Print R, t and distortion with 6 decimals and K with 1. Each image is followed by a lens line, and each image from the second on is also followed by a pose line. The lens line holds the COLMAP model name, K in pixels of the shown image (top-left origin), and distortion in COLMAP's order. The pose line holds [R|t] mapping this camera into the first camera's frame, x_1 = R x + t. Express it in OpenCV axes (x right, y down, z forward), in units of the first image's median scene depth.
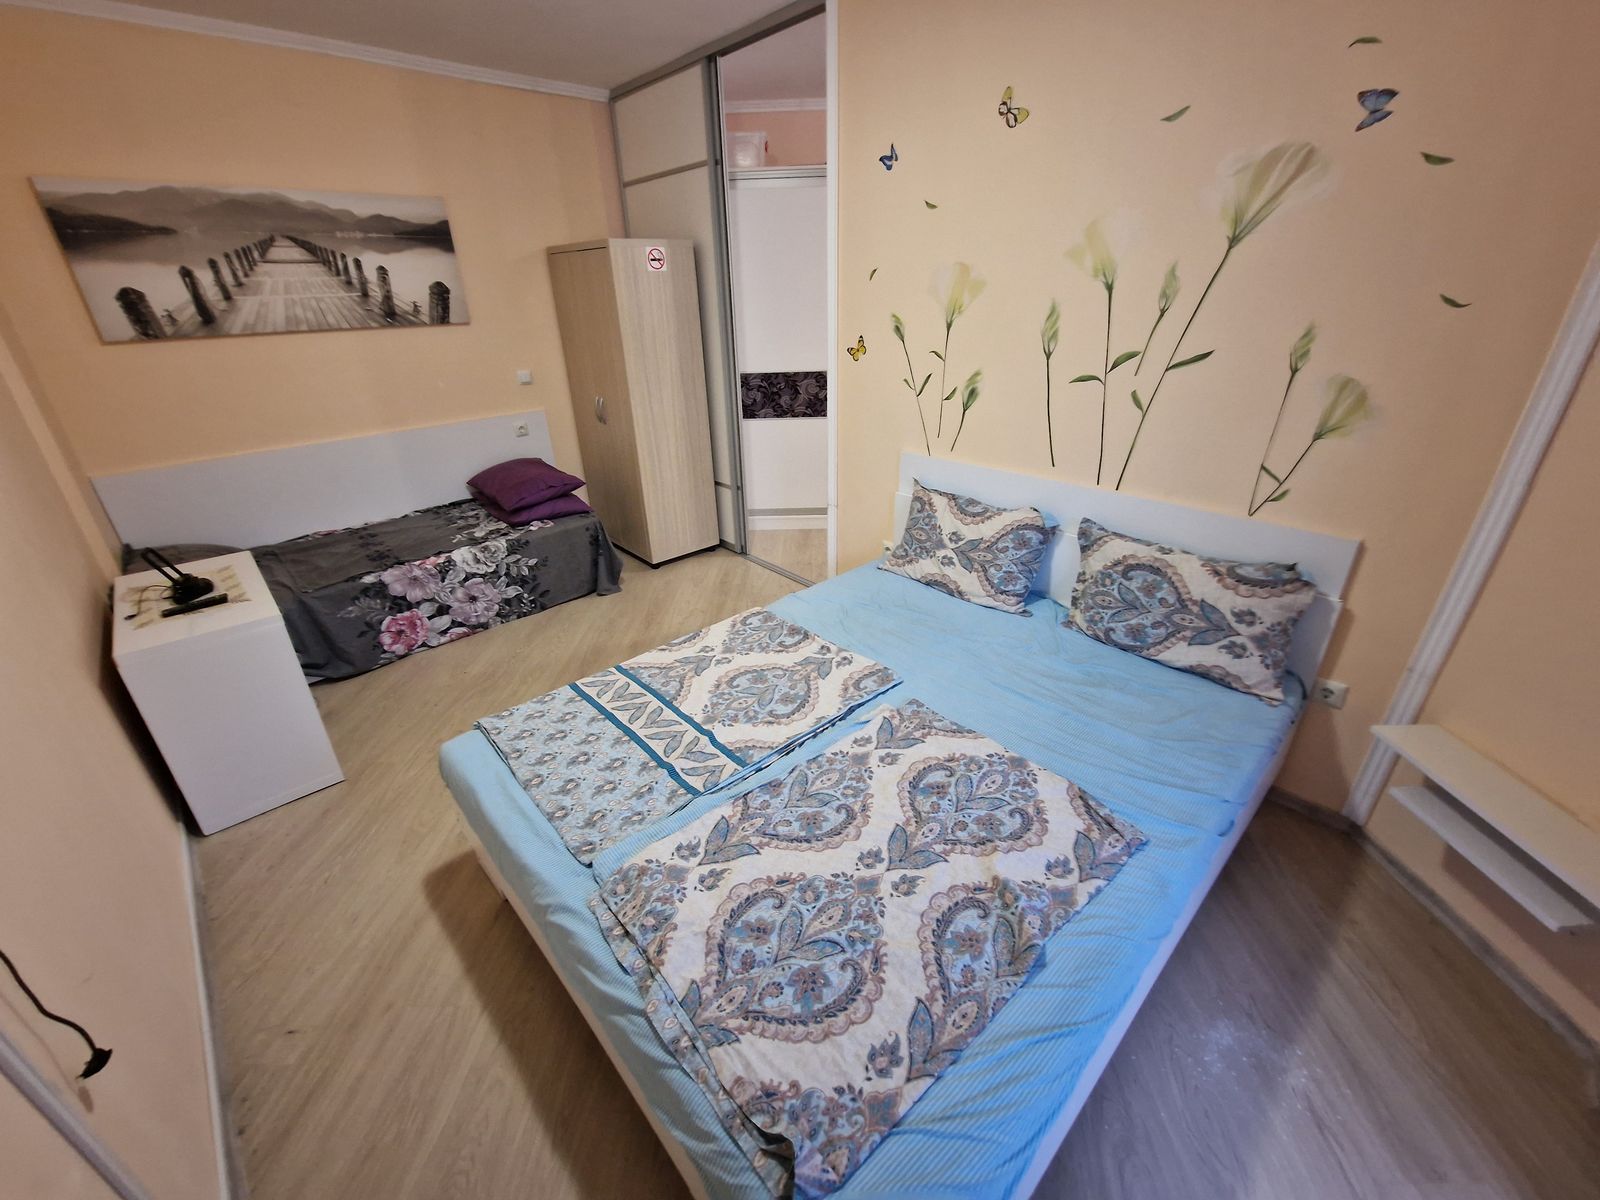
lens RADIAL K [[653.5, 0, 801.5], [0, 653.5, 605.4], [0, 0, 1]] dist [-0.001842, -0.000271]
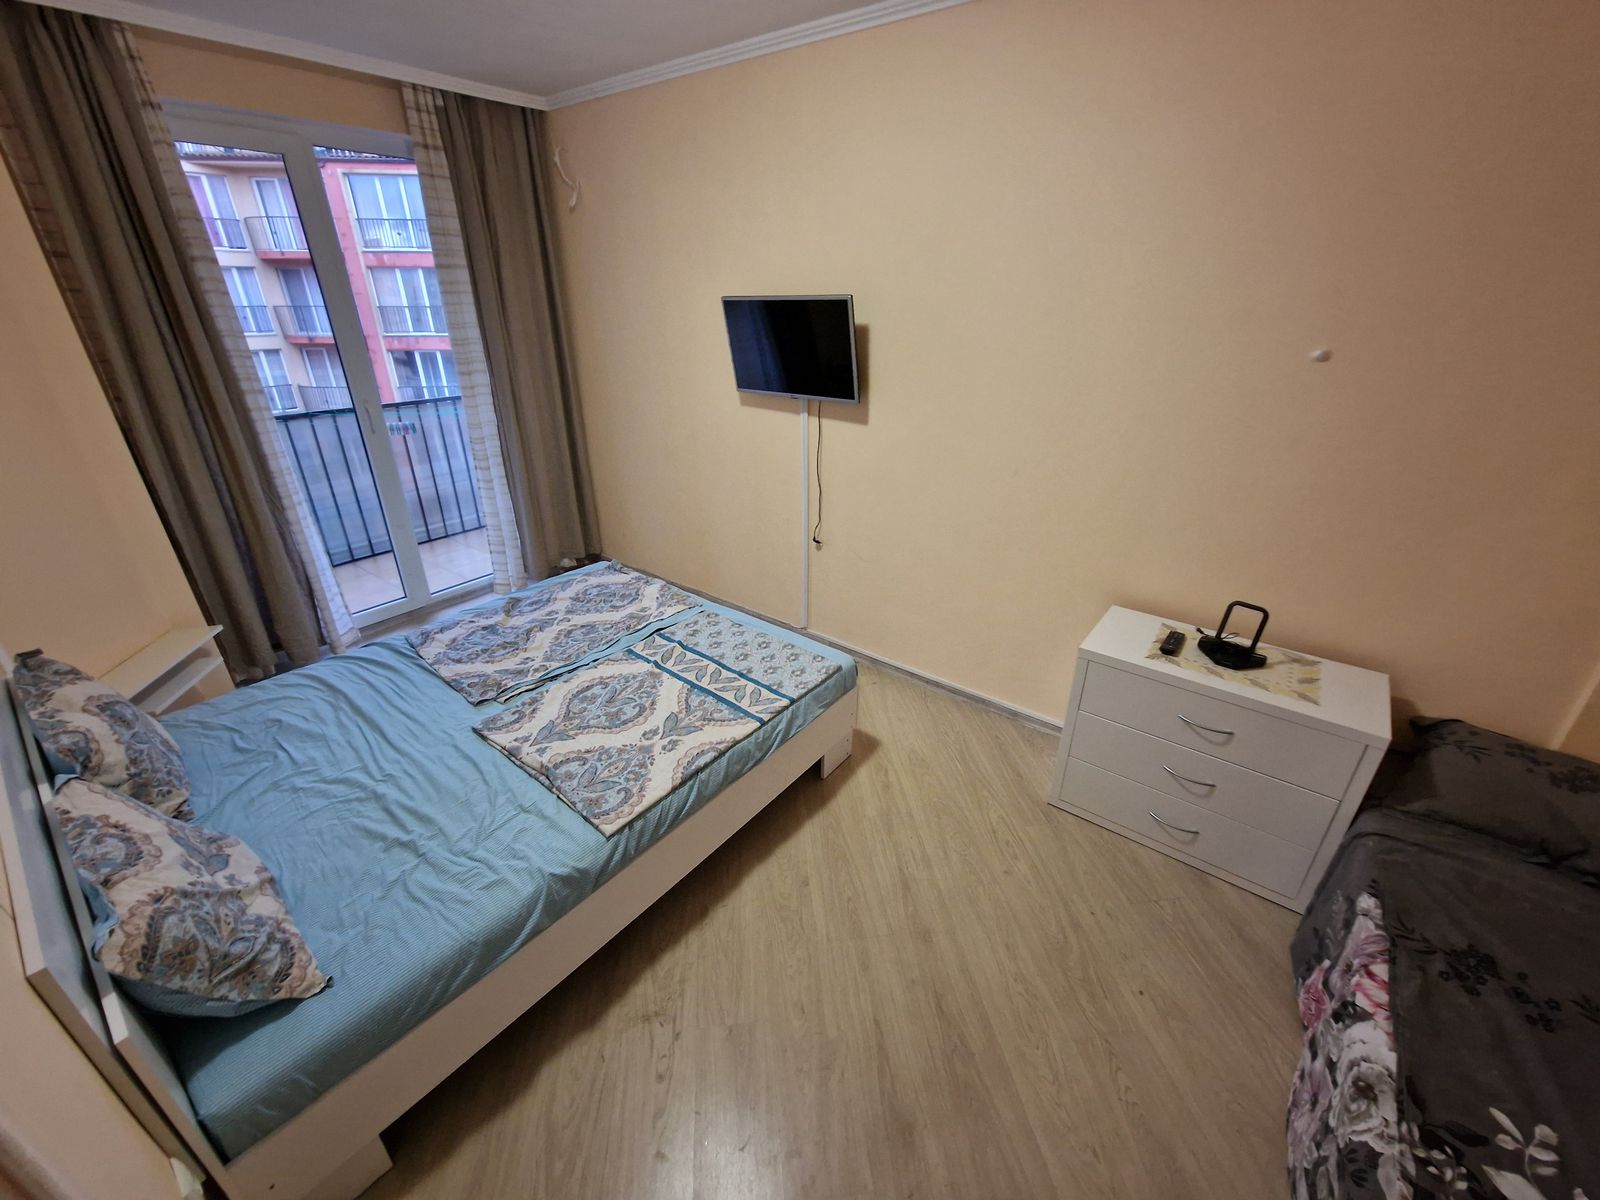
lens RADIAL K [[645.9, 0, 800.0], [0, 645.9, 600.0], [0, 0, 1]] dist [-0.007697, -0.000192]
pose [[-0.988780, 0.081316, -0.125306, -0.167634], [-0.048013, 0.621332, 0.782075, -0.563429], [0.141452, 0.779316, -0.610457, 1.044642]]
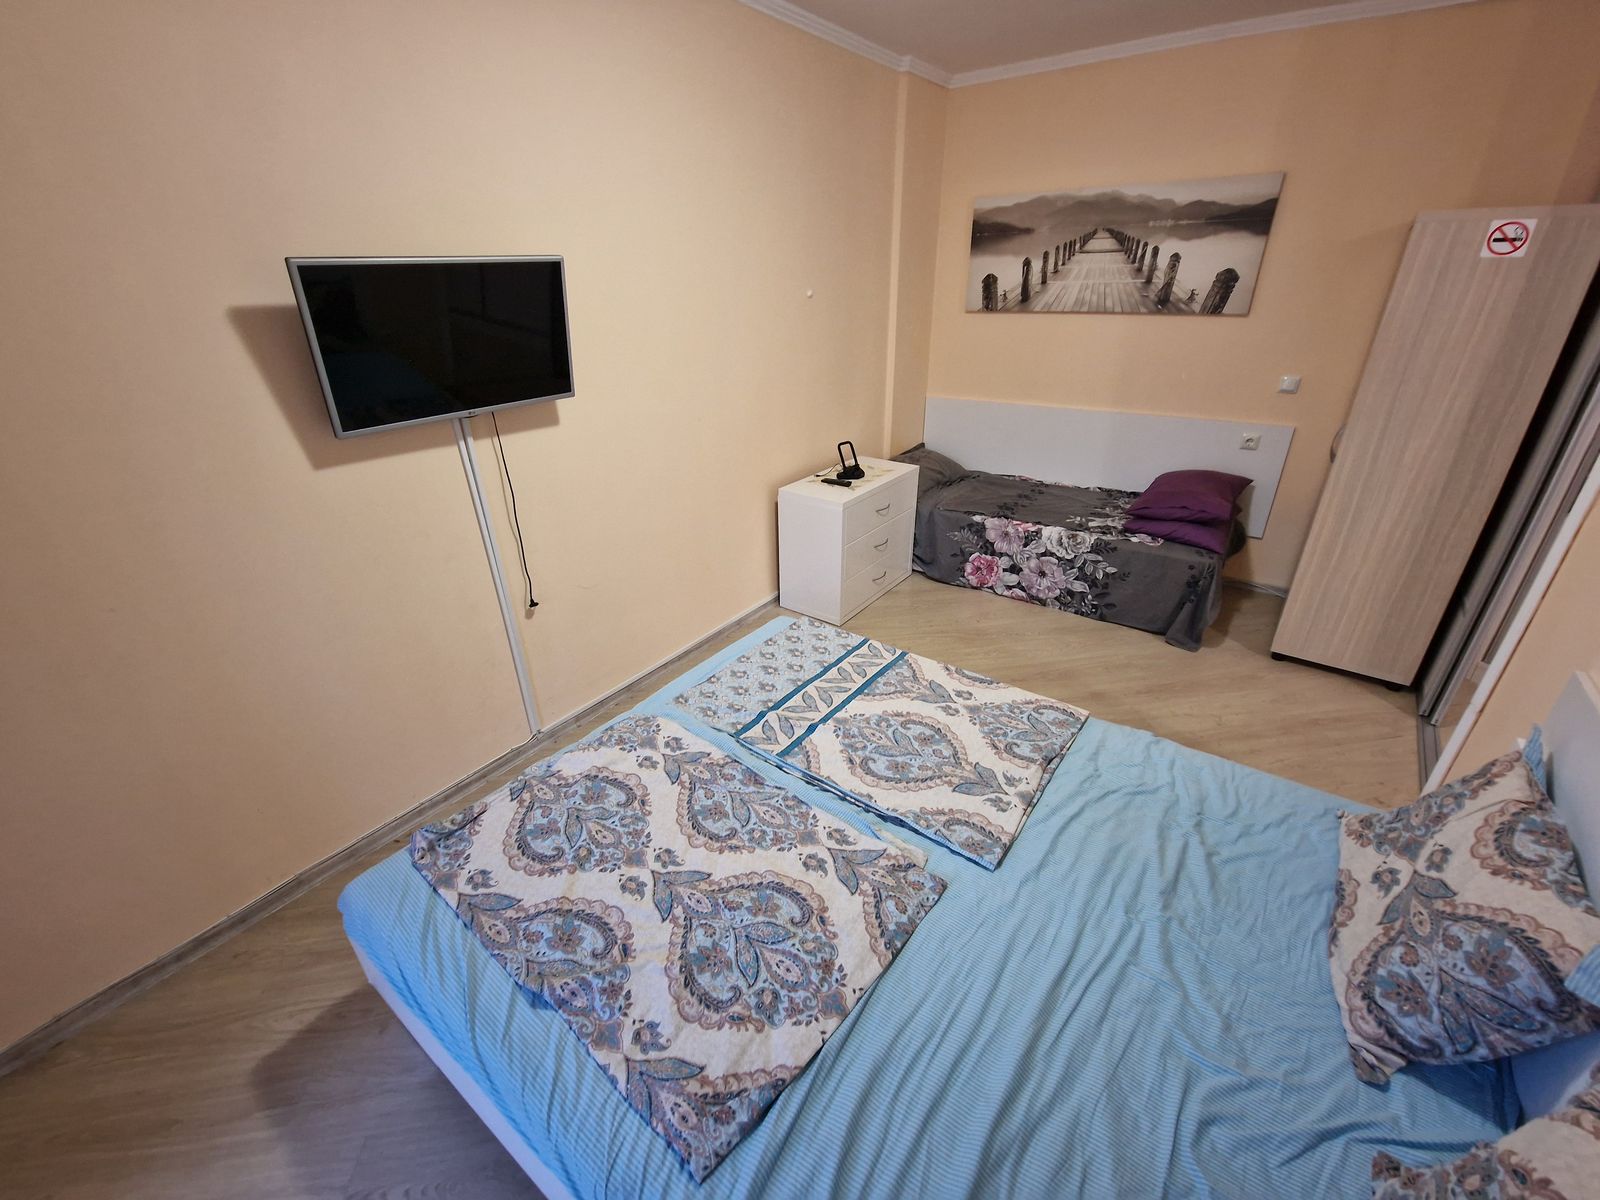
lens RADIAL K [[658.1, 0, 800.0], [0, 658.1, 600.0], [0, 0, 1]] dist [0.004462, -0.002695]
pose [[0.180193, 0.454254, -0.872459, 0.413528], [-0.420196, 0.837520, 0.349278, -0.199350], [0.889363, 0.303666, 0.341791, 0.325368]]
